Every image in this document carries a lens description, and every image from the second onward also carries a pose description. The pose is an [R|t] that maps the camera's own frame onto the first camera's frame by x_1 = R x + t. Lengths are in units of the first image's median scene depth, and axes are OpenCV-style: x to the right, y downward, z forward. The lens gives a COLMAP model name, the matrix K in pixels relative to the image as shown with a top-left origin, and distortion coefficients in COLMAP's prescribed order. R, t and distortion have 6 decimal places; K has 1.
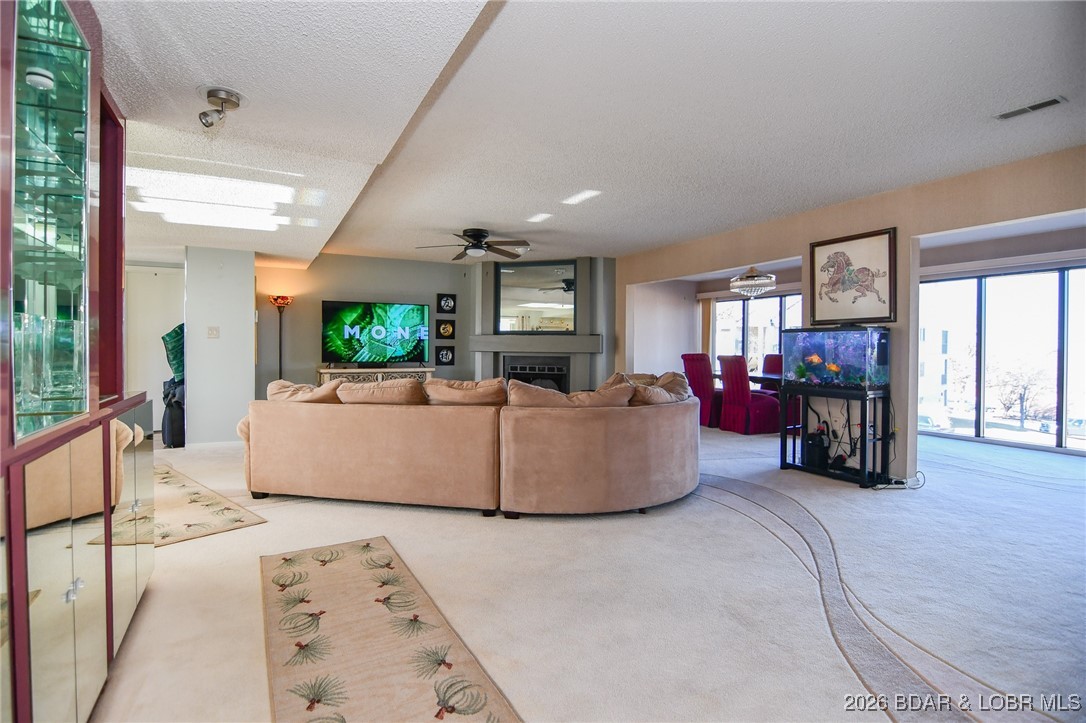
lens RADIAL K [[547.8, 0, 541.7], [0, 547.8, 333.8], [0, 0, 1]] dist [-0.012623, -0.001080]
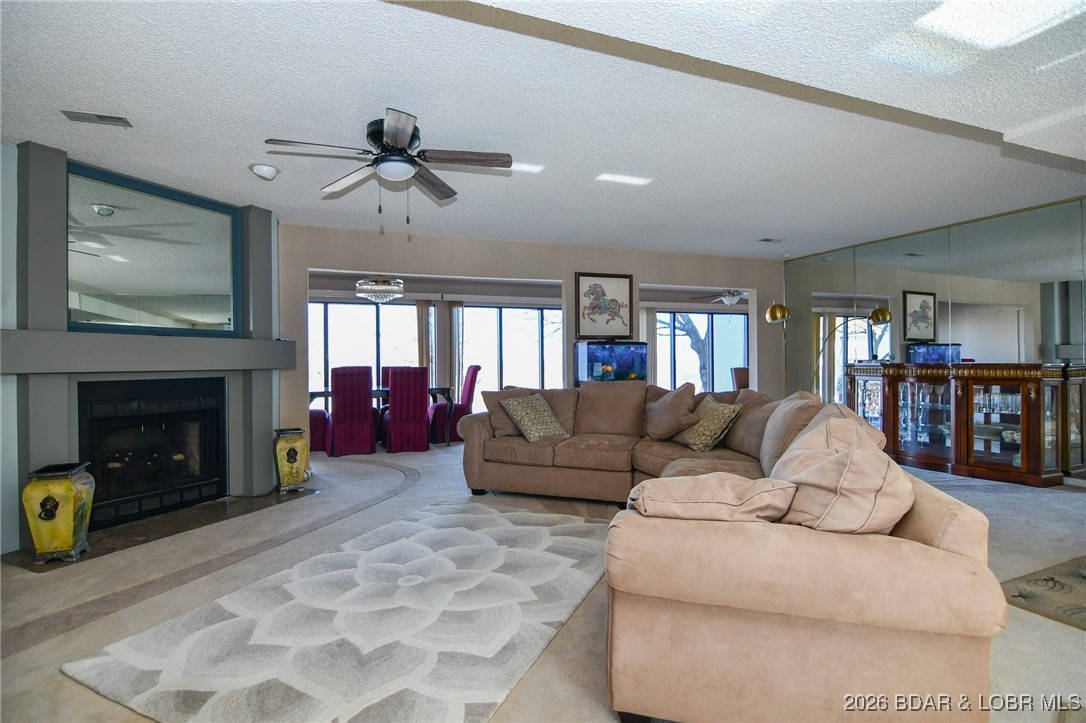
lens RADIAL K [[531.0, 0, 544.4], [0, 531.0, 354.3], [0, 0, 1]] dist [0.000212, -0.000322]
pose [[0.099645, 0.003976, 0.995015, -0.713565], [-0.018285, 0.999830, -0.002164, 0.022315], [-0.994855, -0.017978, 0.099701, 0.982065]]
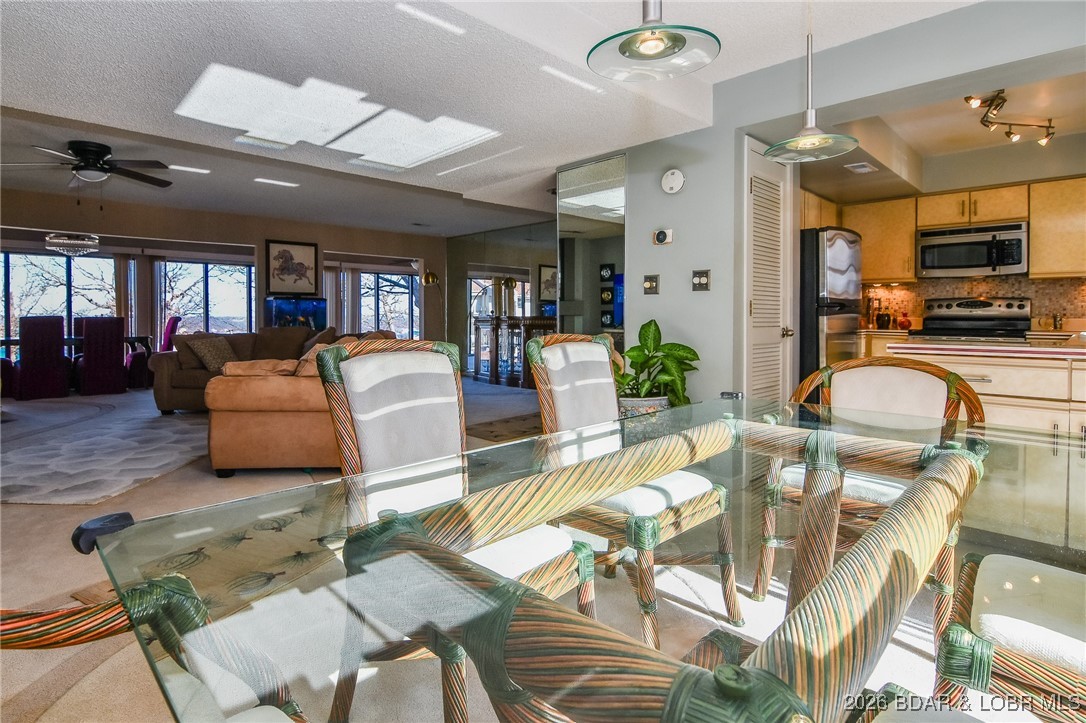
lens RADIAL K [[564.2, 0, 500.4], [0, 564.2, 323.4], [0, 0, 1]] dist [-0.012697, 0.000110]
pose [[-0.257551, -0.016131, 0.966130, -1.178474], [-0.028938, 0.999541, 0.008975, 0.030400], [-0.965831, -0.025646, -0.257900, 0.803559]]
